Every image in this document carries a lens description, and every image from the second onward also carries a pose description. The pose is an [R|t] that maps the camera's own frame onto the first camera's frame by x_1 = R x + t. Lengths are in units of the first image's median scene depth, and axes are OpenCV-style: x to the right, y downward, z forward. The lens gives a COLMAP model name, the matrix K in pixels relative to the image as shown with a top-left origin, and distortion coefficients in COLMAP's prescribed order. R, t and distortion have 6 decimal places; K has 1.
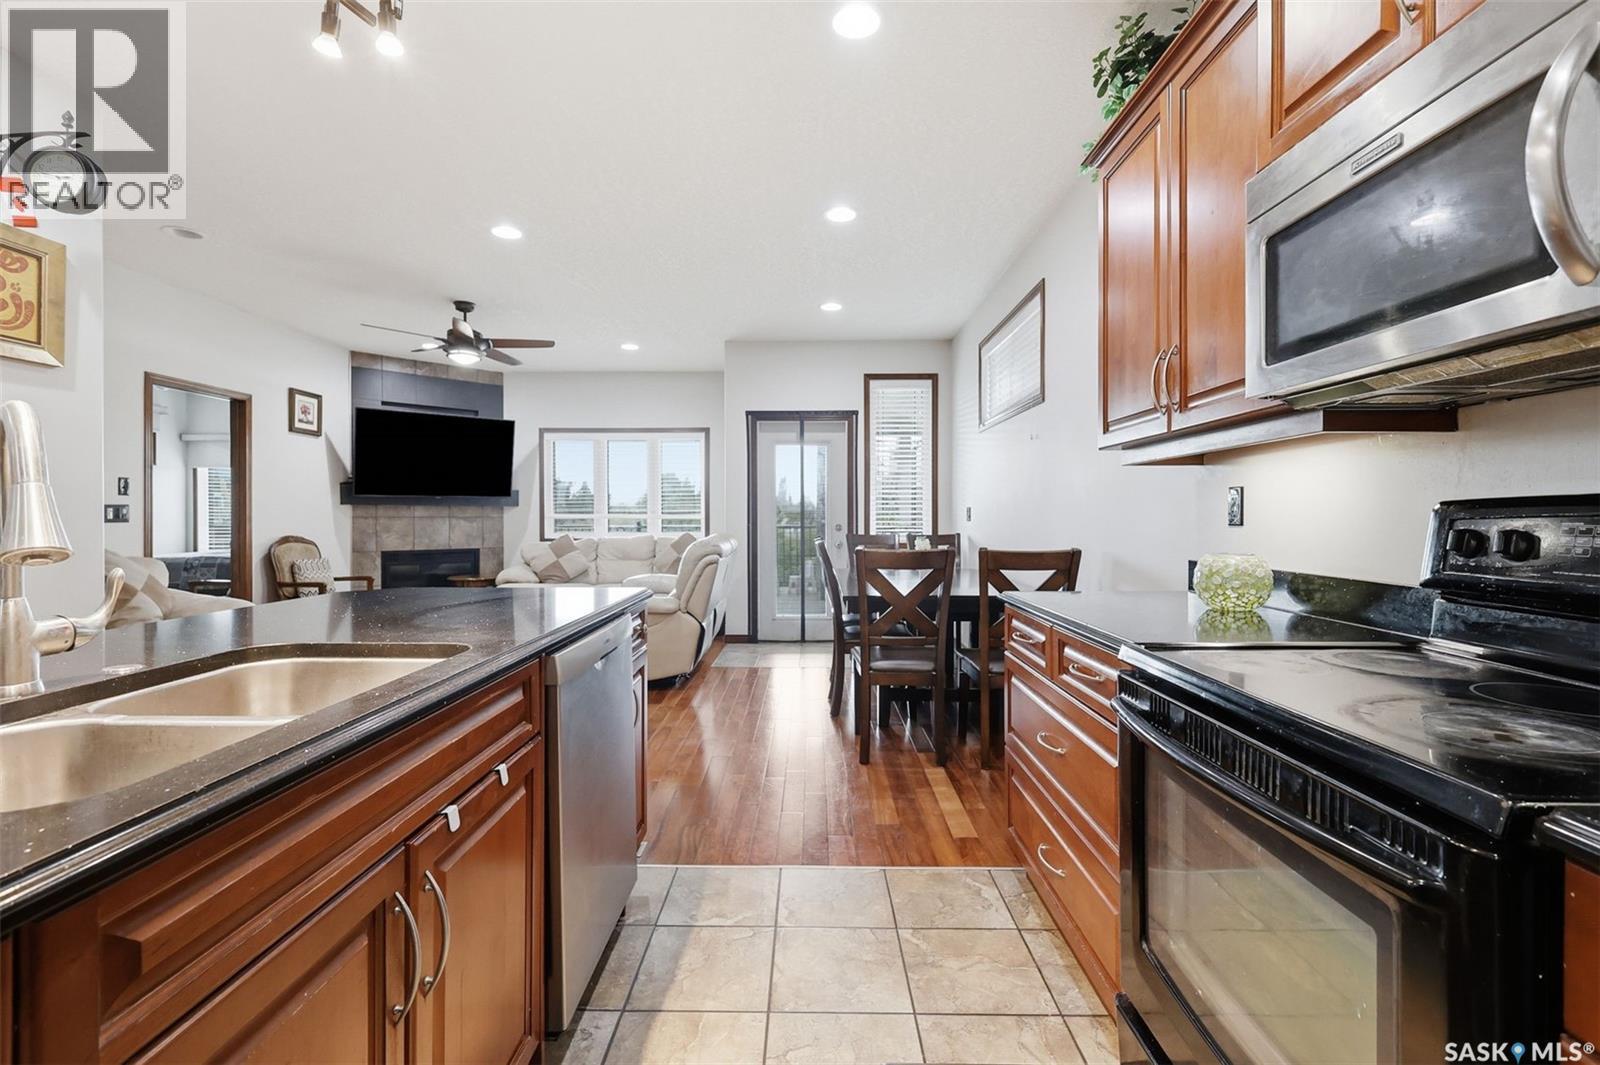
lens RADIAL K [[706.9, 0, 801.3], [0, 706.9, 515.2], [0, 0, 1]] dist [0.002200, 0.000362]
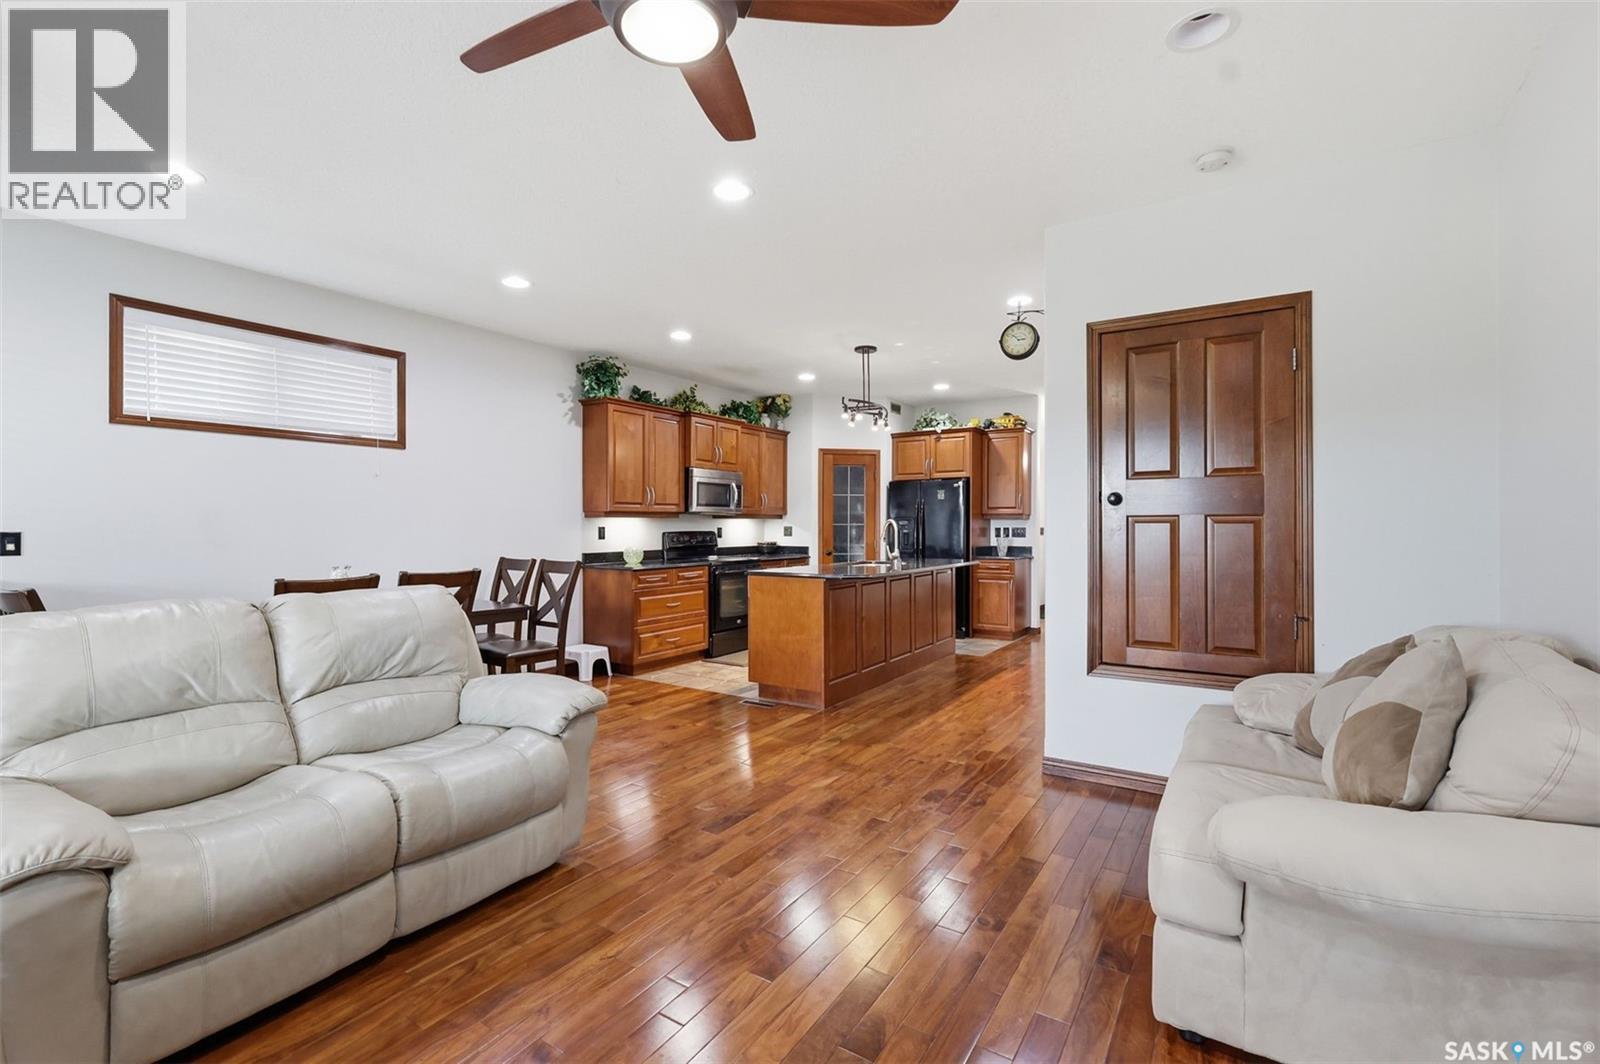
lens RADIAL K [[703.7, 0, 802.8], [0, 703.7, 529.5], [0, 0, 1]] dist [0.002413, 0.000131]
pose [[-0.844671, -0.003309, 0.535275, -0.560113], [0.000492, 0.999976, 0.006957, -0.015923], [-0.535285, 0.006140, -0.844649, 1.010105]]
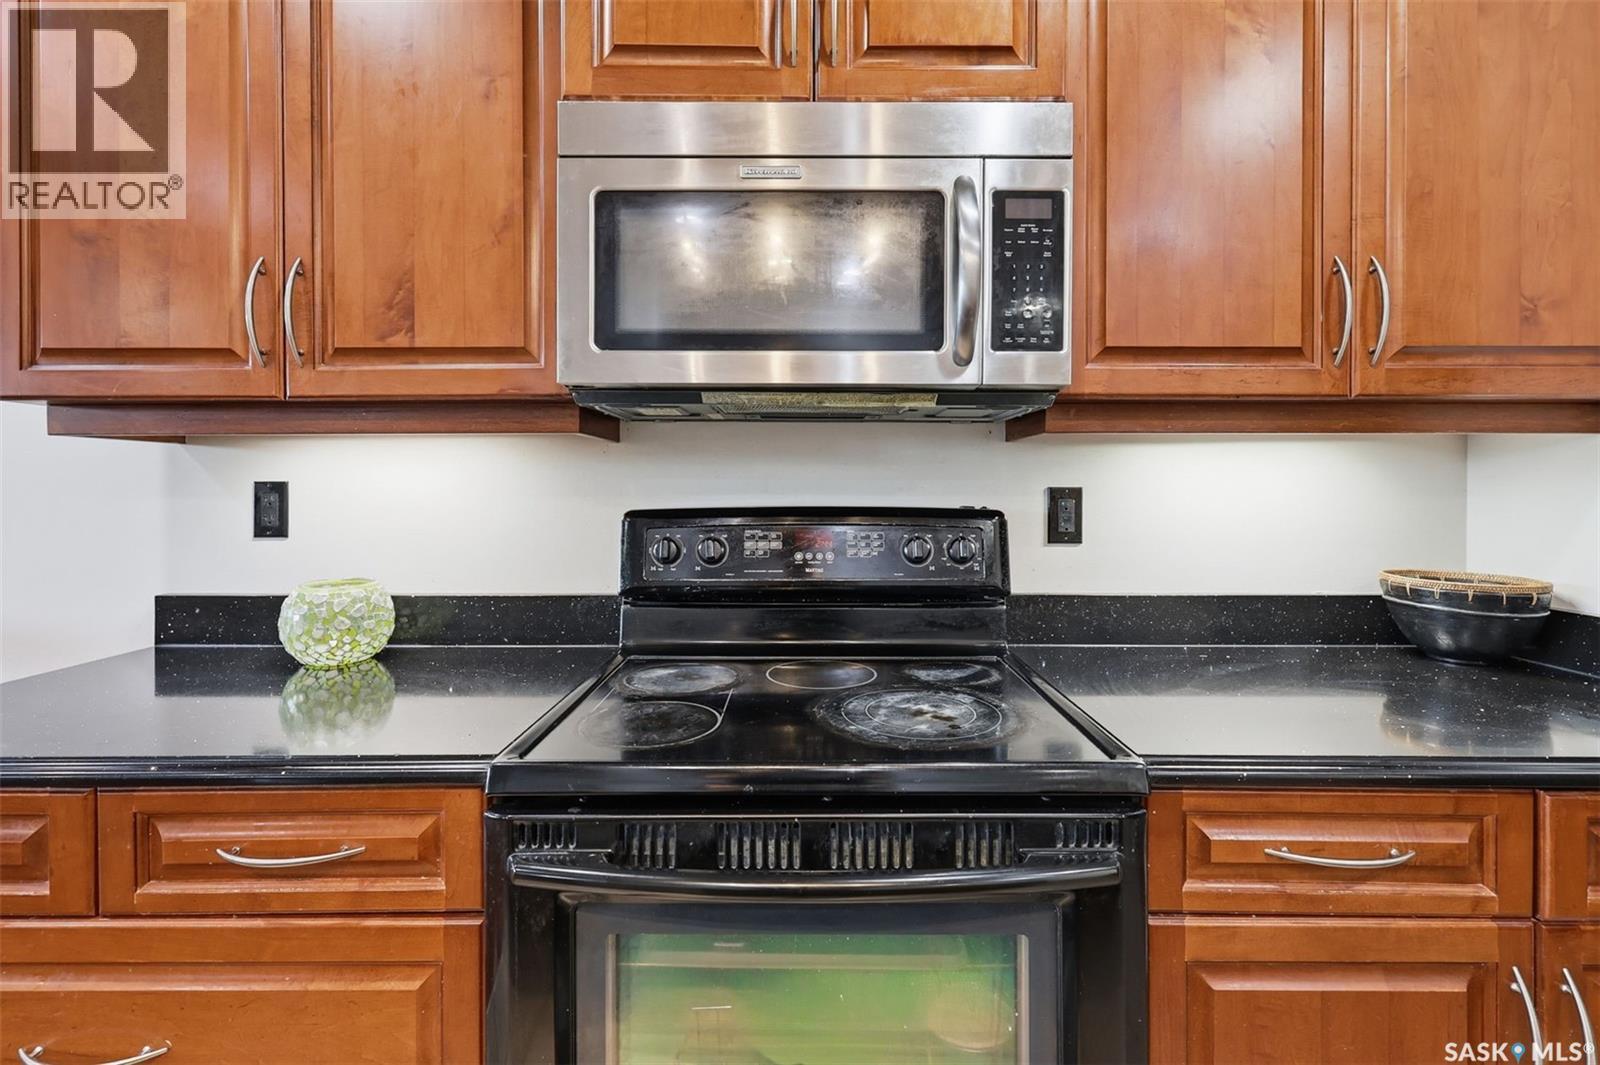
lens RADIAL K [[737.3, 0, 816.9], [0, 737.3, 490.7], [0, 0, 1]] dist [0.003715, 0.000674]
pose [[-0.008288, -0.003925, 0.999958, -0.035902], [-0.000983, 0.999992, 0.003917, -0.011054], [-0.999965, -0.000950, -0.008292, 0.156069]]
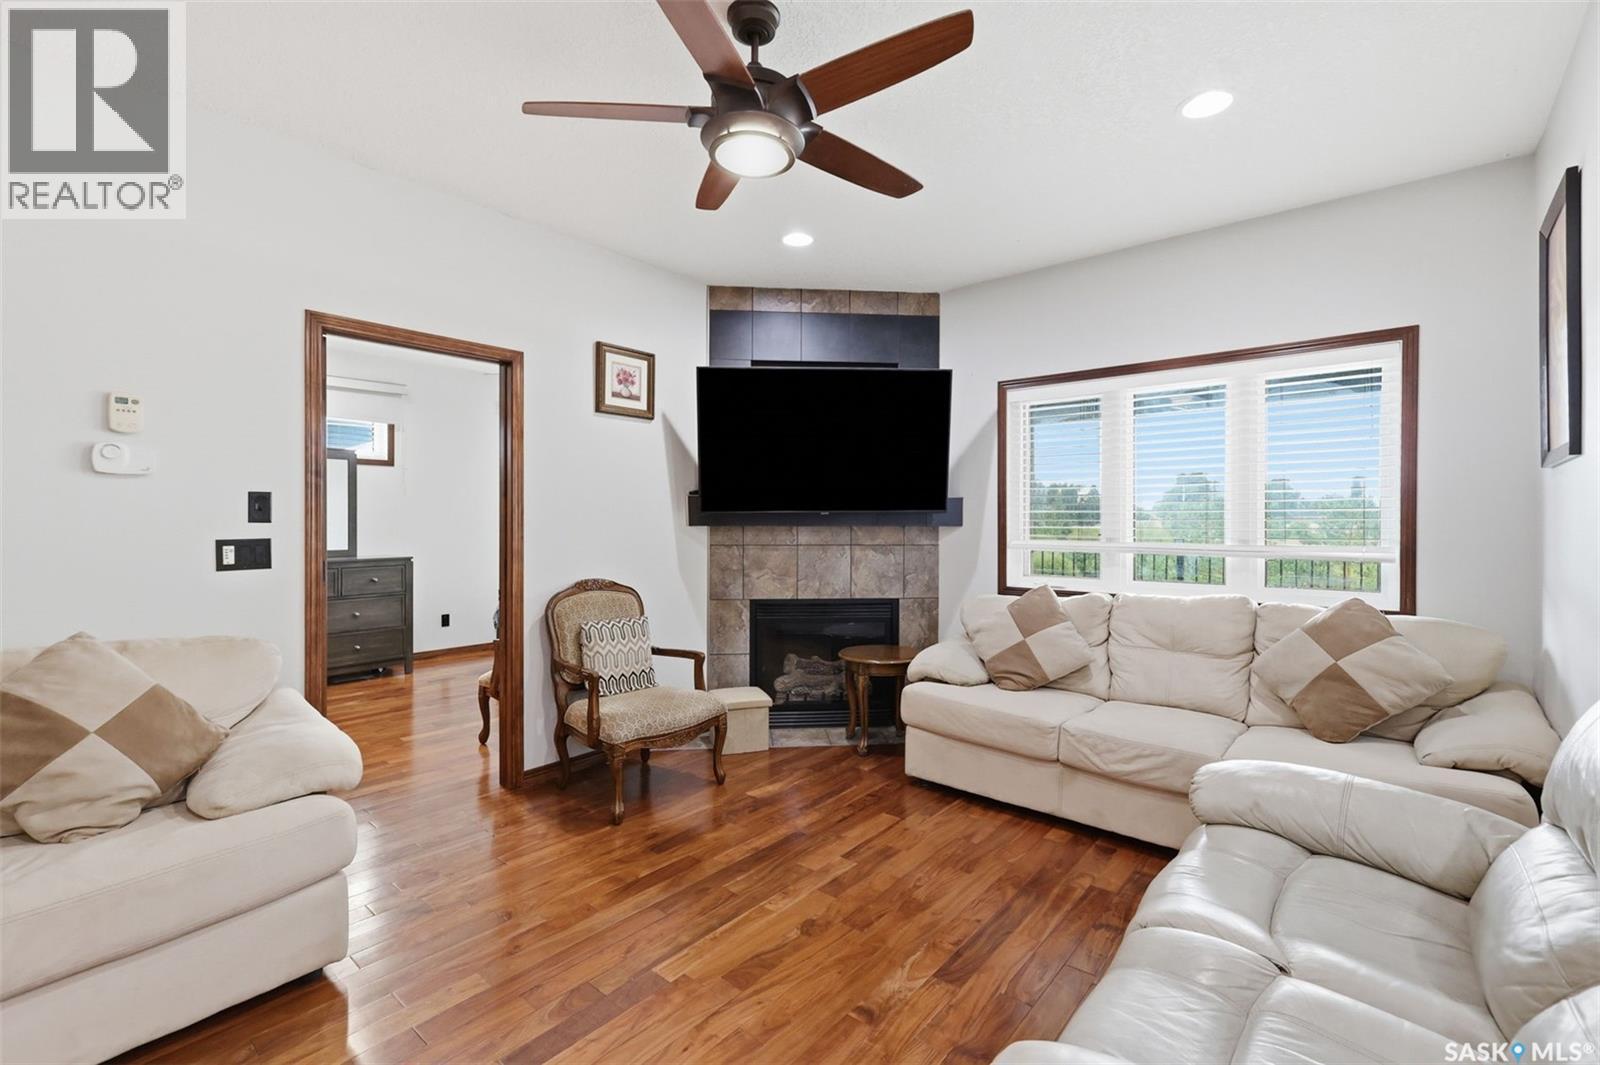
lens RADIAL K [[701.0, 0, 803.1], [0, 701.0, 525.1], [0, 0, 1]] dist [0.002332, -0.000175]
pose [[0.770590, 0.006834, -0.637294, -0.175273], [-0.001120, 0.999955, 0.009369, -0.022889], [0.637330, -0.006506, 0.770564, 0.600897]]
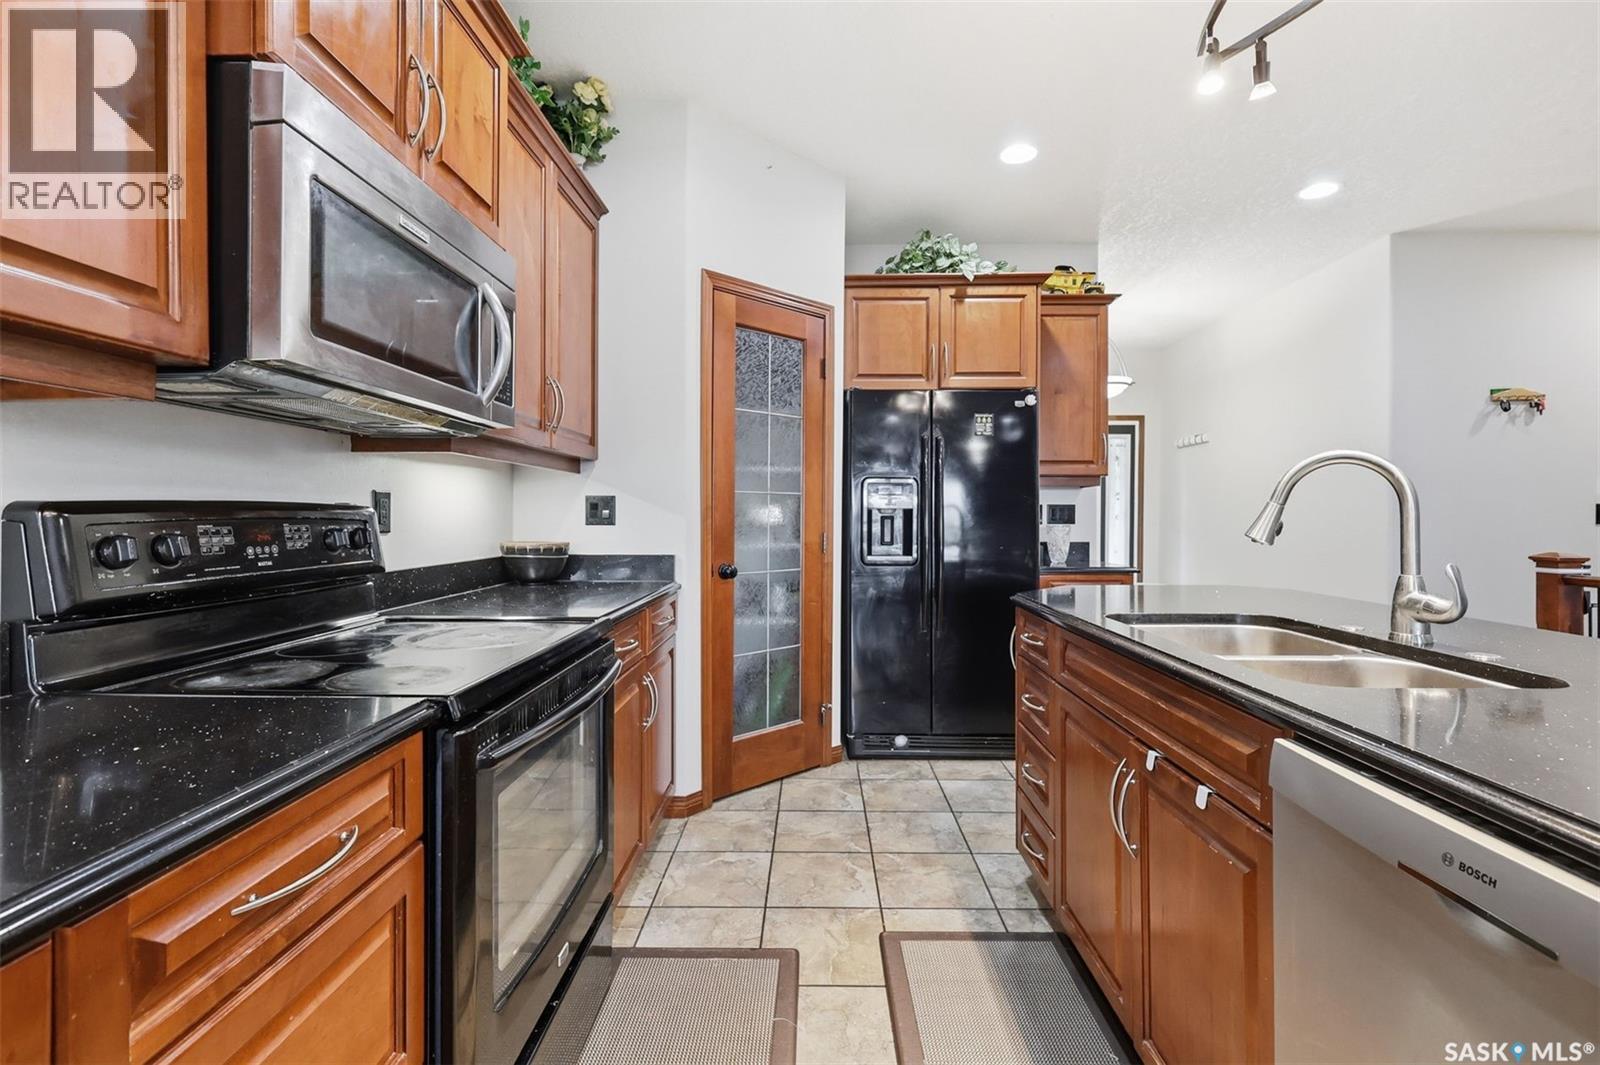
lens RADIAL K [[706.9, 0, 801.3], [0, 706.9, 515.2], [0, 0, 1]] dist [0.002200, 0.000362]
pose [[-0.999998, -0.000275, 0.002033, 0.023004], [-0.000276, 1.000000, -0.000287, -0.000874], [-0.002033, -0.000288, -0.999998, 0.369930]]
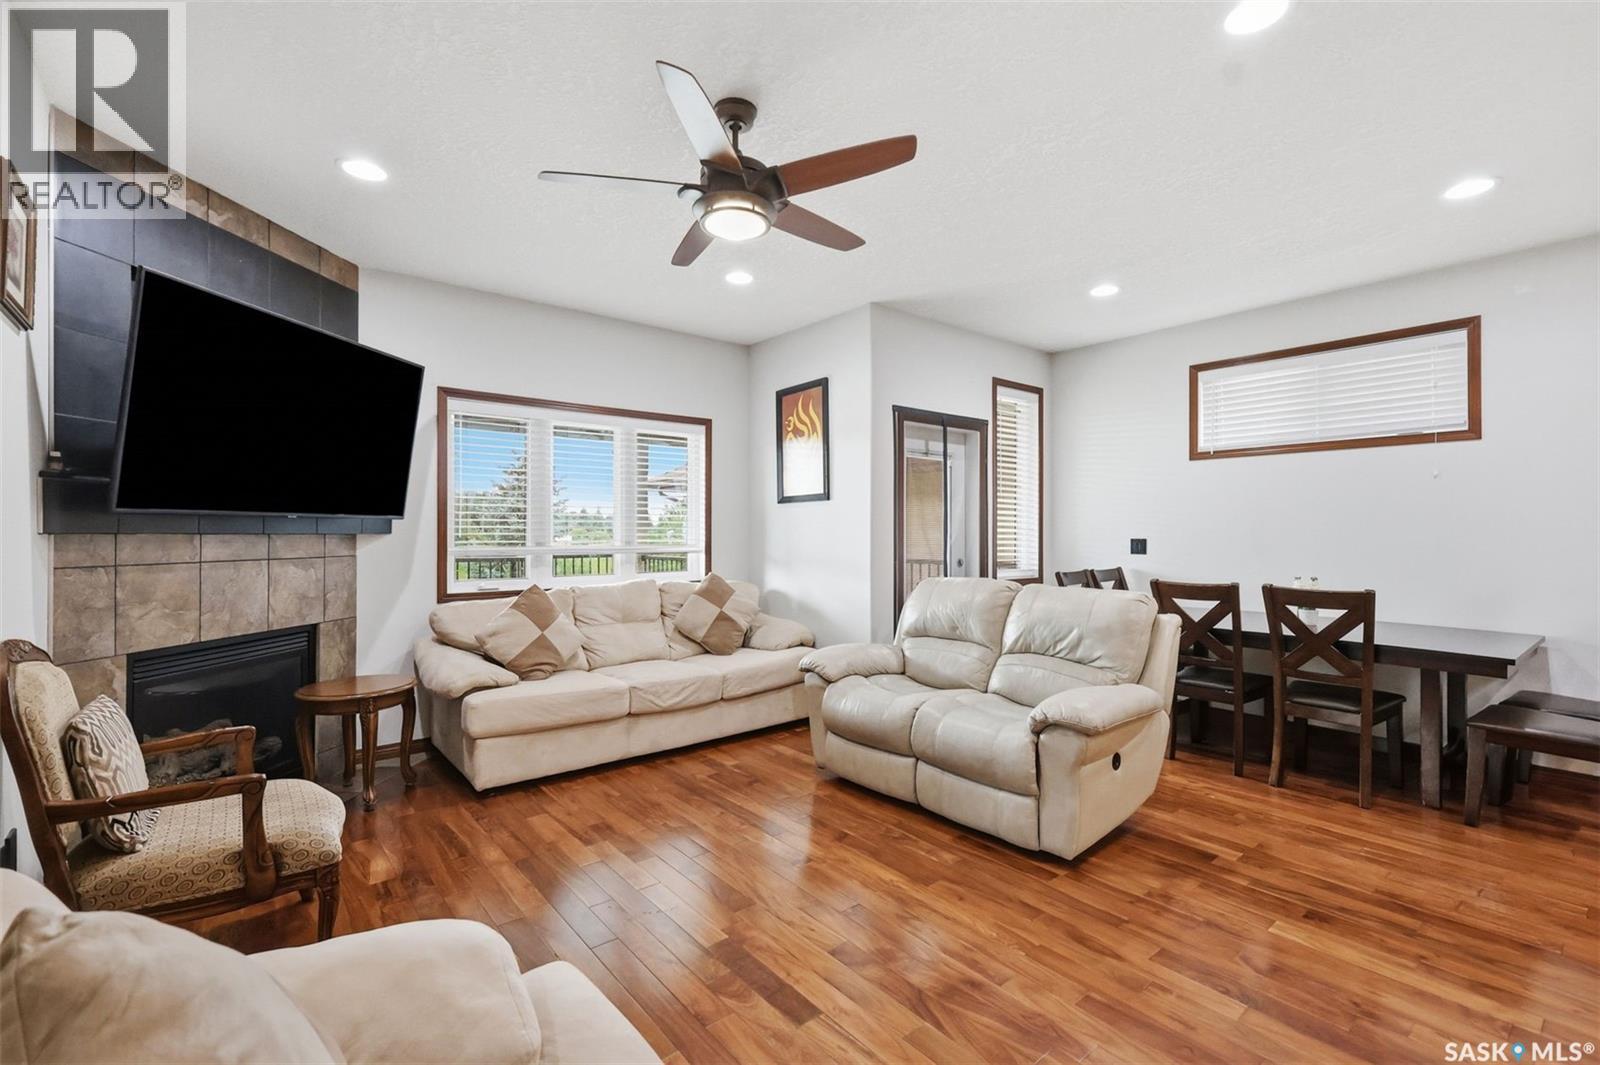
lens RADIAL K [[703.7, 0, 802.8], [0, 703.7, 530.0], [0, 0, 1]] dist [0.002413, 0.000131]
pose [[0.764901, 0.003901, 0.644136, -0.611779], [-0.001902, 0.999991, -0.003798, -0.017117], [-0.644145, 0.001680, 0.764902, 0.512128]]
